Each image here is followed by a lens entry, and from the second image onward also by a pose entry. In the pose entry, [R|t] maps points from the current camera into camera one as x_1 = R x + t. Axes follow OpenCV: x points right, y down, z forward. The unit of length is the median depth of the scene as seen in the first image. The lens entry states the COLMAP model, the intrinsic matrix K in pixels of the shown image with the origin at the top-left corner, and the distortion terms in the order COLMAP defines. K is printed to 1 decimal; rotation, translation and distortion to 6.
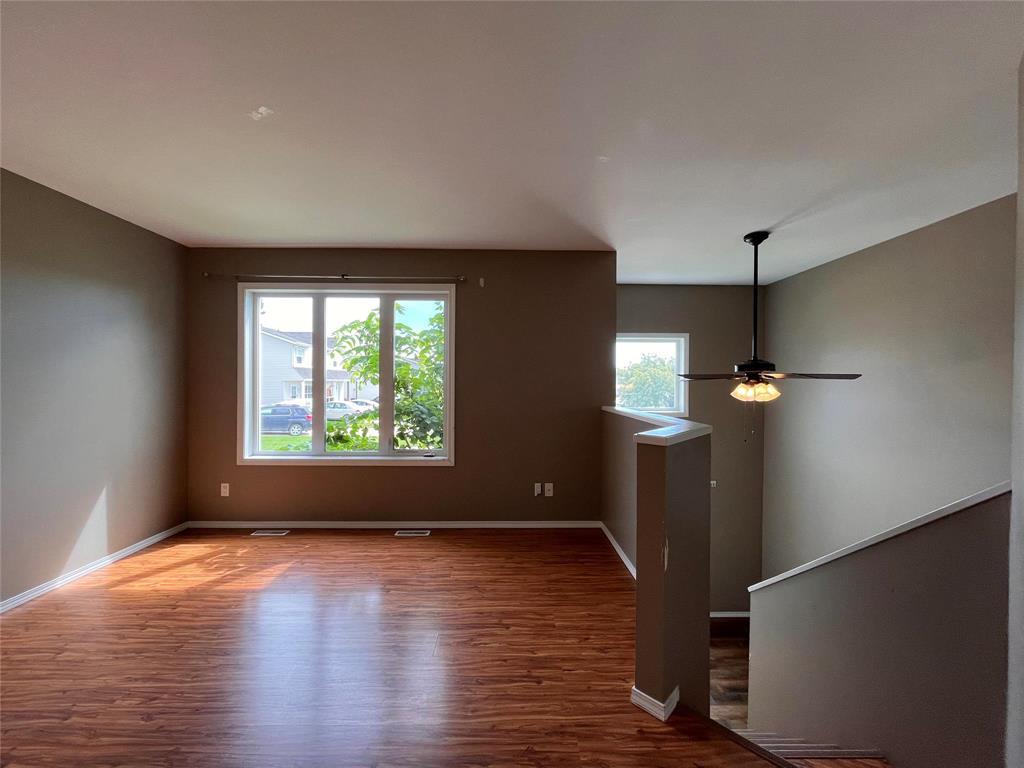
lens RADIAL K [[412.0, 0, 512.0], [0, 412.0, 384.0], [0, 0, 1]] dist [-0.000360, -0.000337]
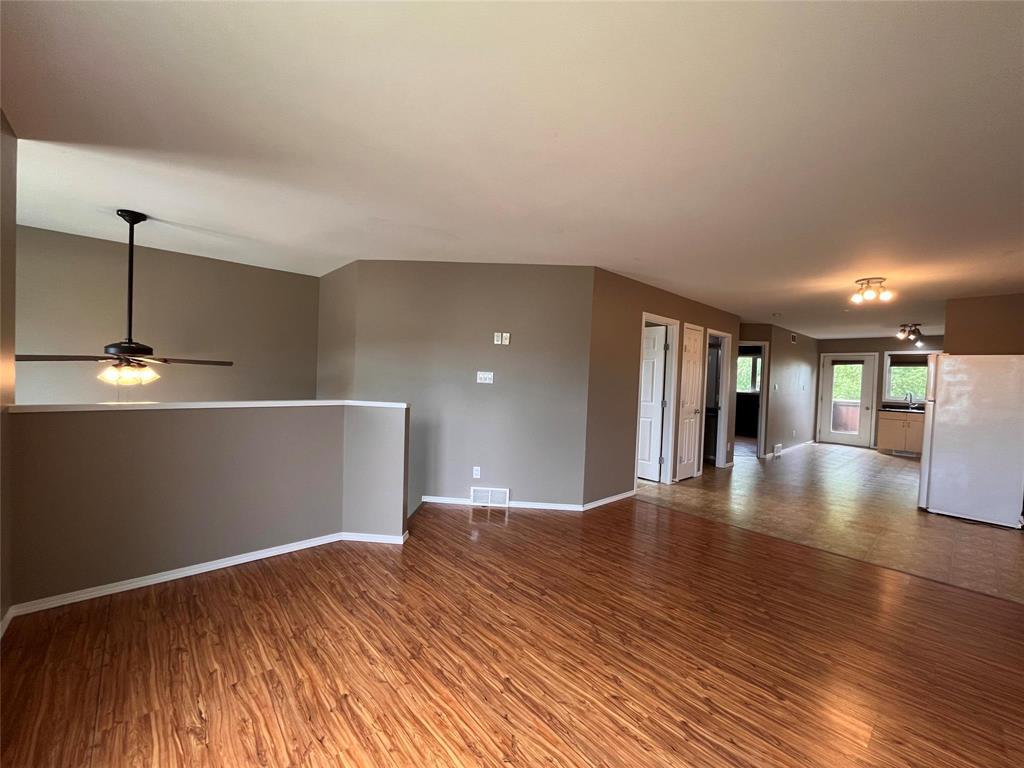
lens RADIAL K [[412.0, 0, 512.0], [0, 412.0, 384.0], [0, 0, 1]] dist [-0.000360, -0.000337]
pose [[-0.652395, -0.042721, 0.756674, -0.832094], [-0.031877, 0.999073, 0.028922, -0.019562], [-0.757208, -0.005252, -0.653152, 1.075254]]
